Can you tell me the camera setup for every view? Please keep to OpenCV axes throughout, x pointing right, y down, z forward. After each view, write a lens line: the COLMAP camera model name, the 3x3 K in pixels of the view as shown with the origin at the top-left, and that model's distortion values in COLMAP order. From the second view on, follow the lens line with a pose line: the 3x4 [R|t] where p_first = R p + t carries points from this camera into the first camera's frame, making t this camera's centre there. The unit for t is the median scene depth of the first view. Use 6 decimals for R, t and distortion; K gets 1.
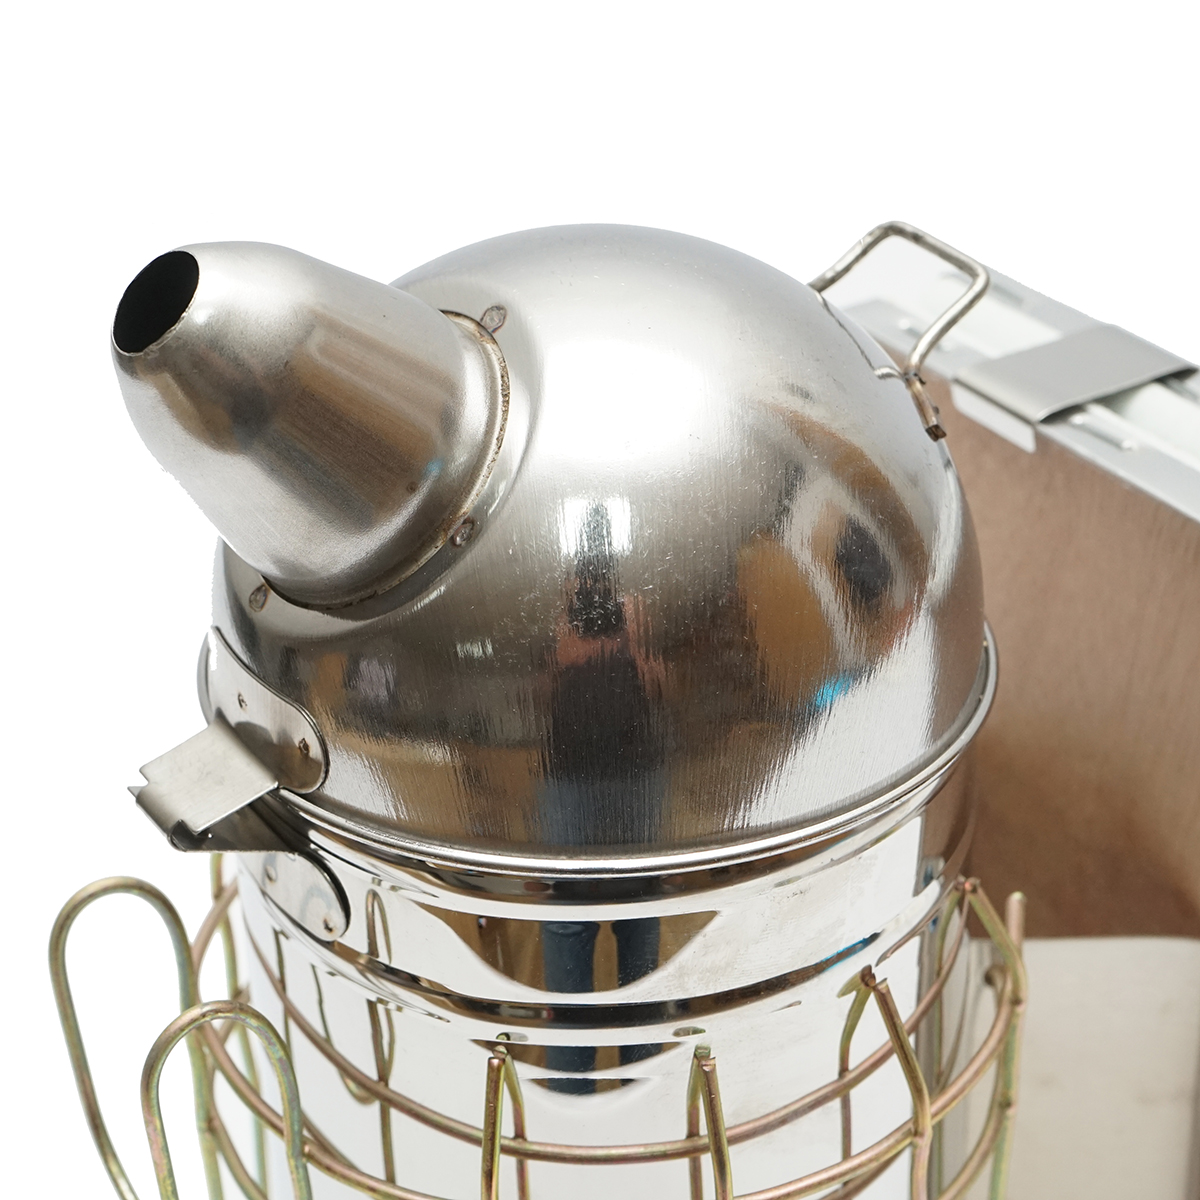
lens RADIAL K [[2942.9, 0, 600.0], [0, 2942.9, 600.0], [0, 0, 1]] dist [0.038455, 0.017068]
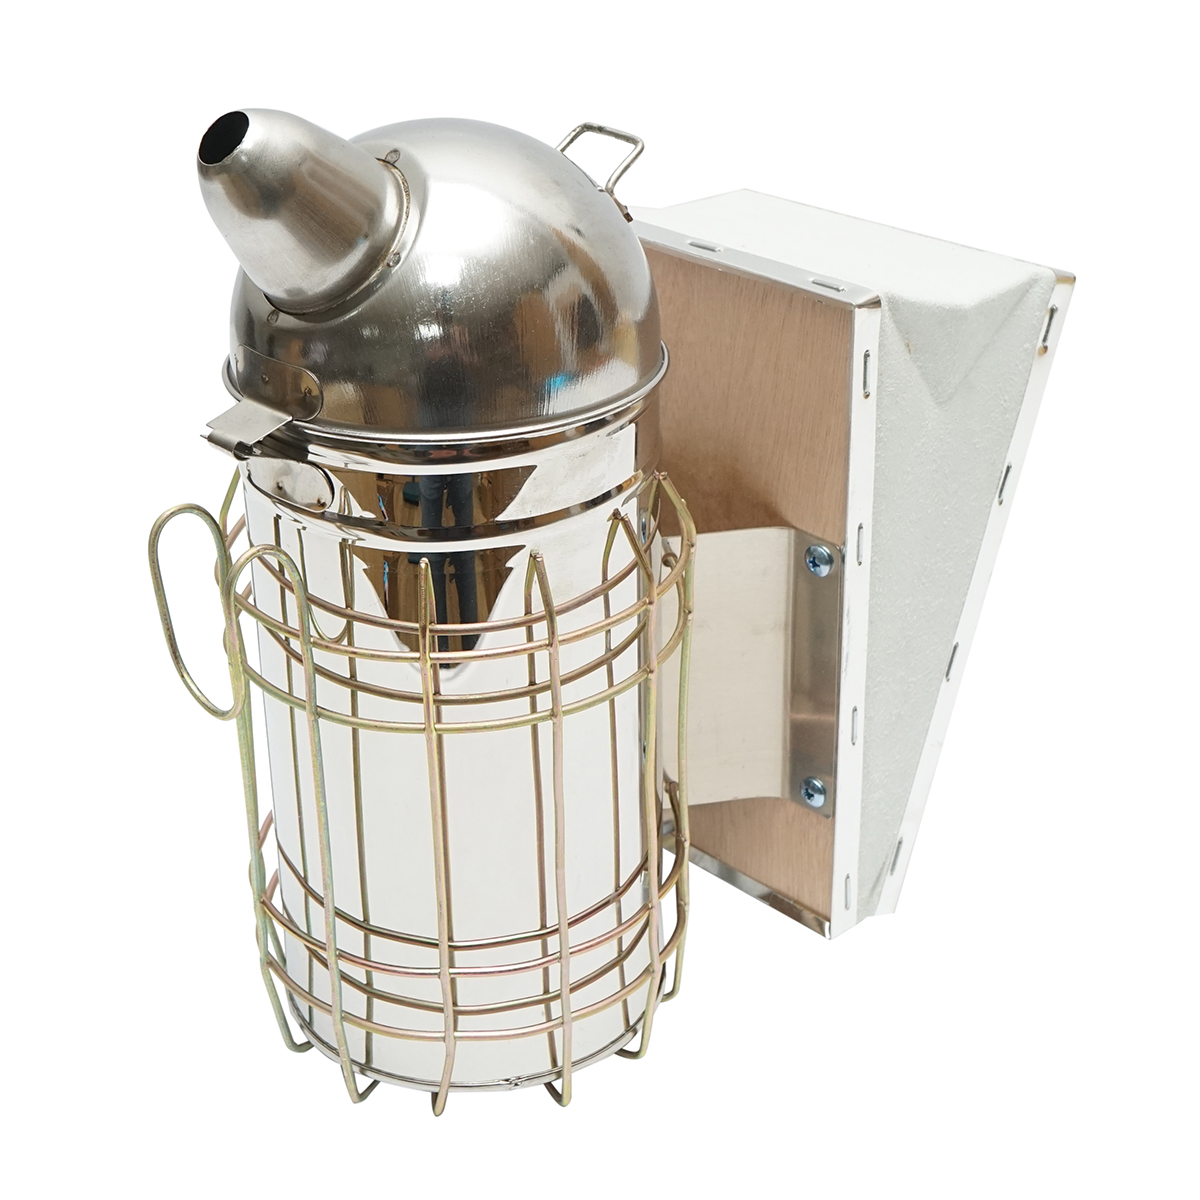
lens RADIAL K [[2370.2, 0, 600.0], [0, 2370.2, 600.0], [0, 0, 1]] dist [-0.018944, -0.150057]
pose [[0.979531, -0.073575, 0.187367, -0.200456], [0.089359, 0.993001, -0.077225, 0.296064], [-0.180373, 0.092387, 0.979250, -0.435626]]
